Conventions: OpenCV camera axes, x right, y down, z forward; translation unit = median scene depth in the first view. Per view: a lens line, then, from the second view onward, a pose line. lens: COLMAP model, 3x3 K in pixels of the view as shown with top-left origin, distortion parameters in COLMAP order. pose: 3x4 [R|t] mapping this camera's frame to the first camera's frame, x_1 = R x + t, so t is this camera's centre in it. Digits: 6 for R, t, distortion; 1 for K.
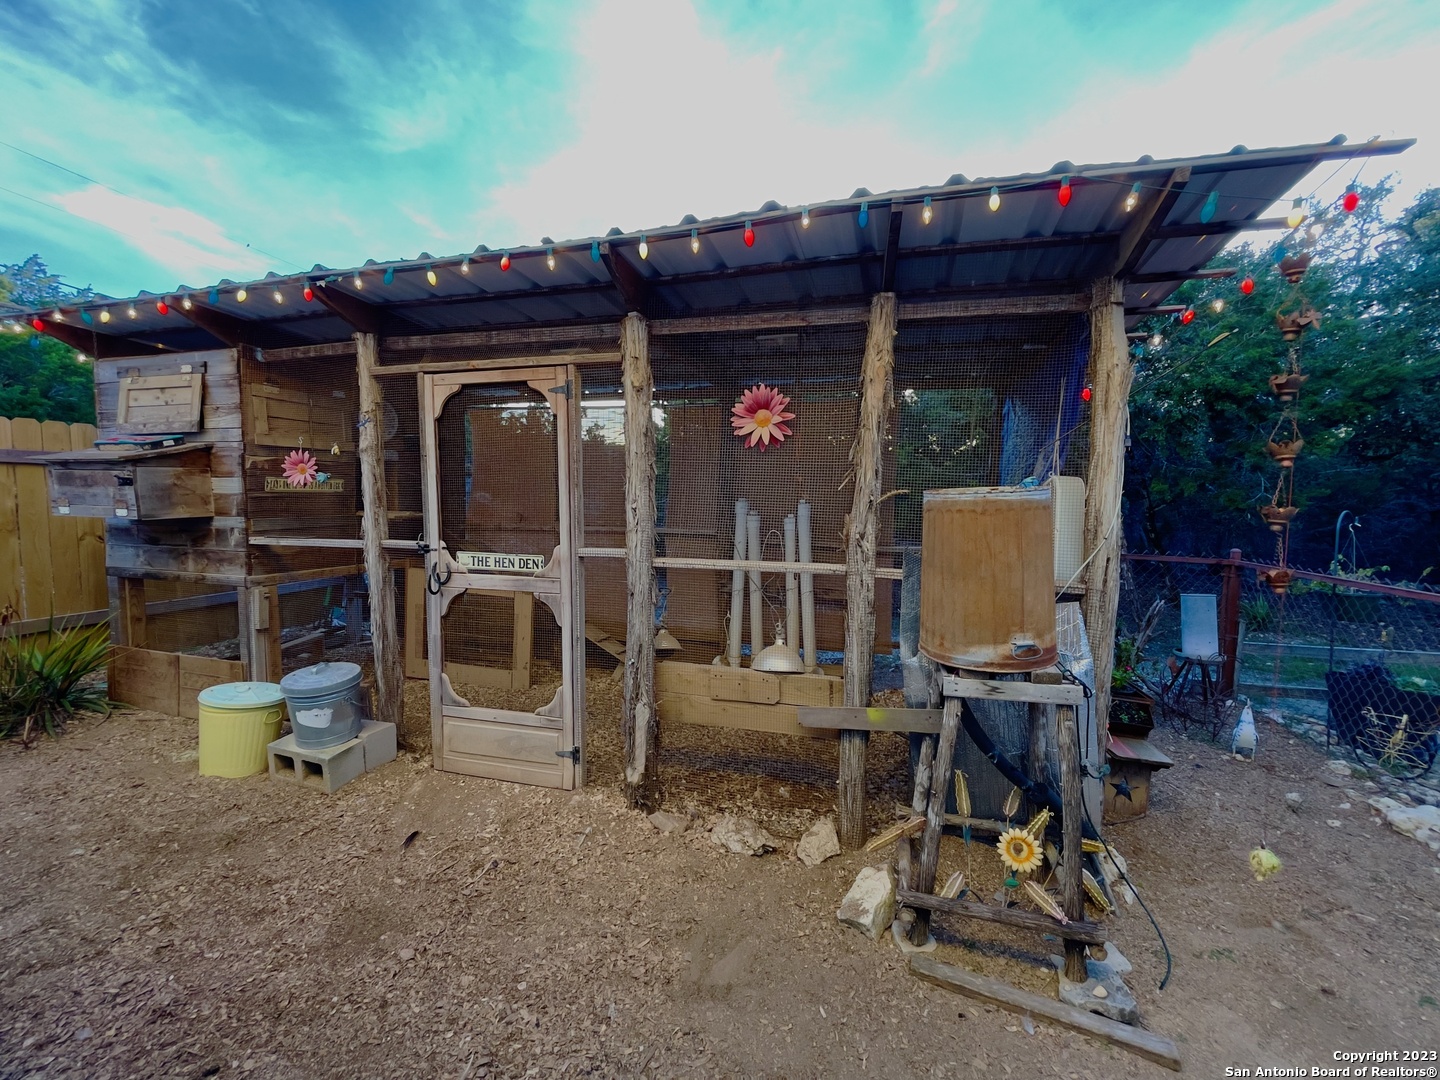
lens RADIAL K [[574.4, 0, 720.0], [0, 574.4, 540.0], [0, 0, 1]] dist [-0.011058, 0.000122]
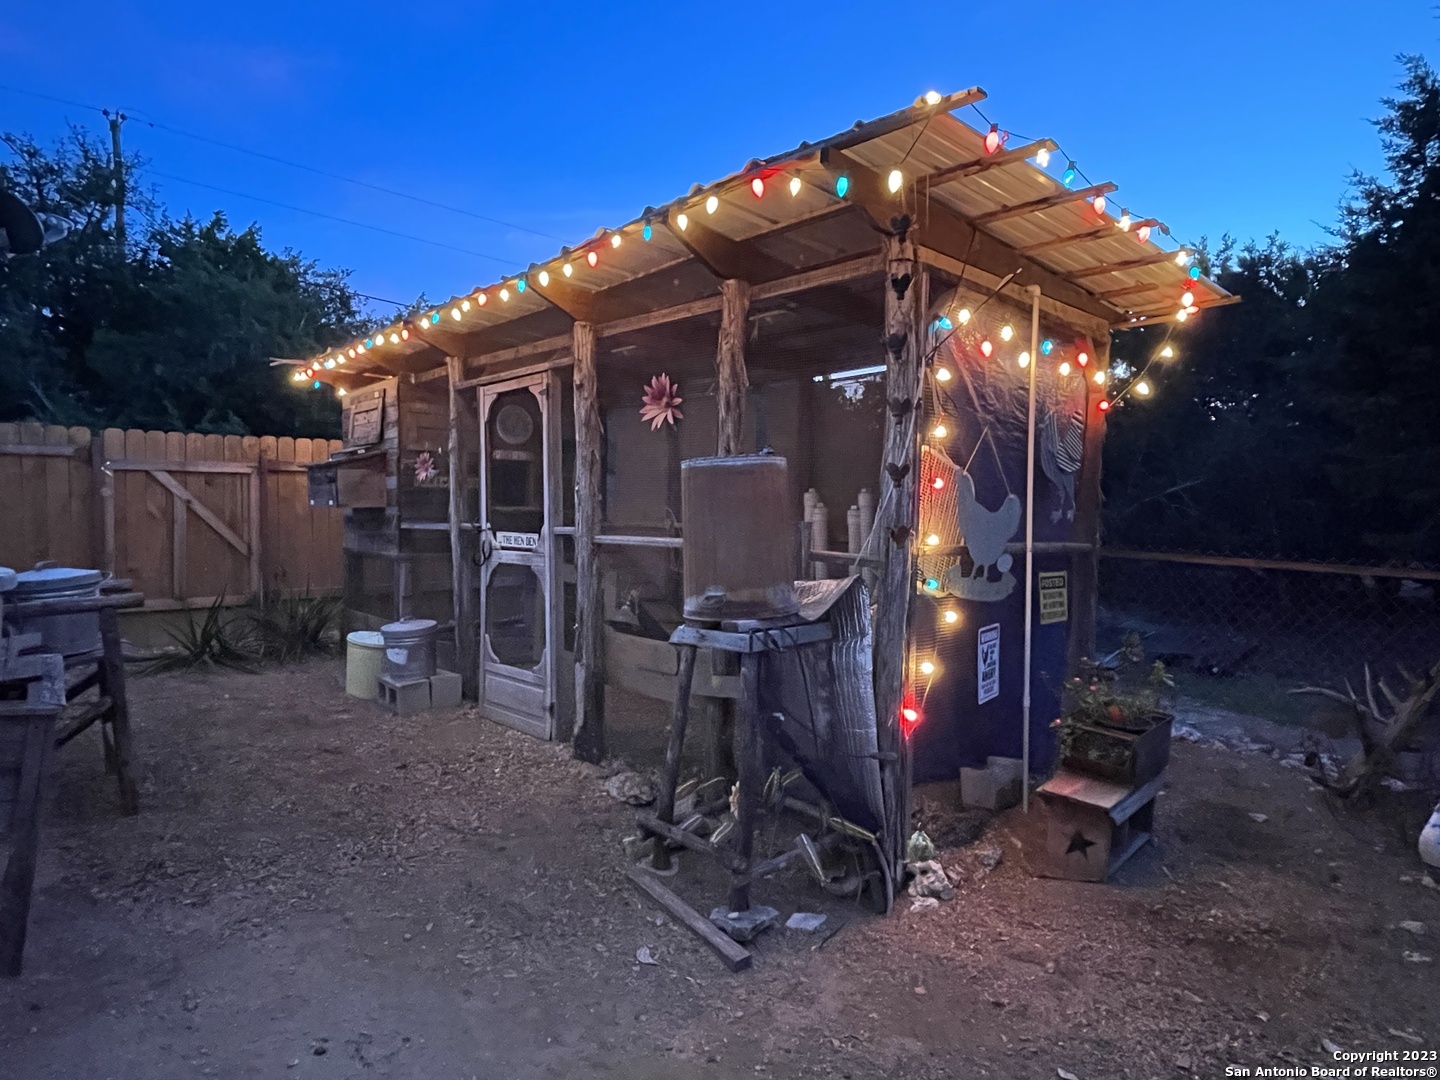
lens RADIAL K [[813.5, 0, 720.0], [0, 813.5, 540.0], [0, 0, 1]] dist [-0.000425, -0.000597]
pose [[0.856940, 0.013783, -0.515231, 0.828313], [-0.035618, 0.998836, -0.032521, 0.077358], [0.514183, 0.046220, 0.856434, -0.215375]]
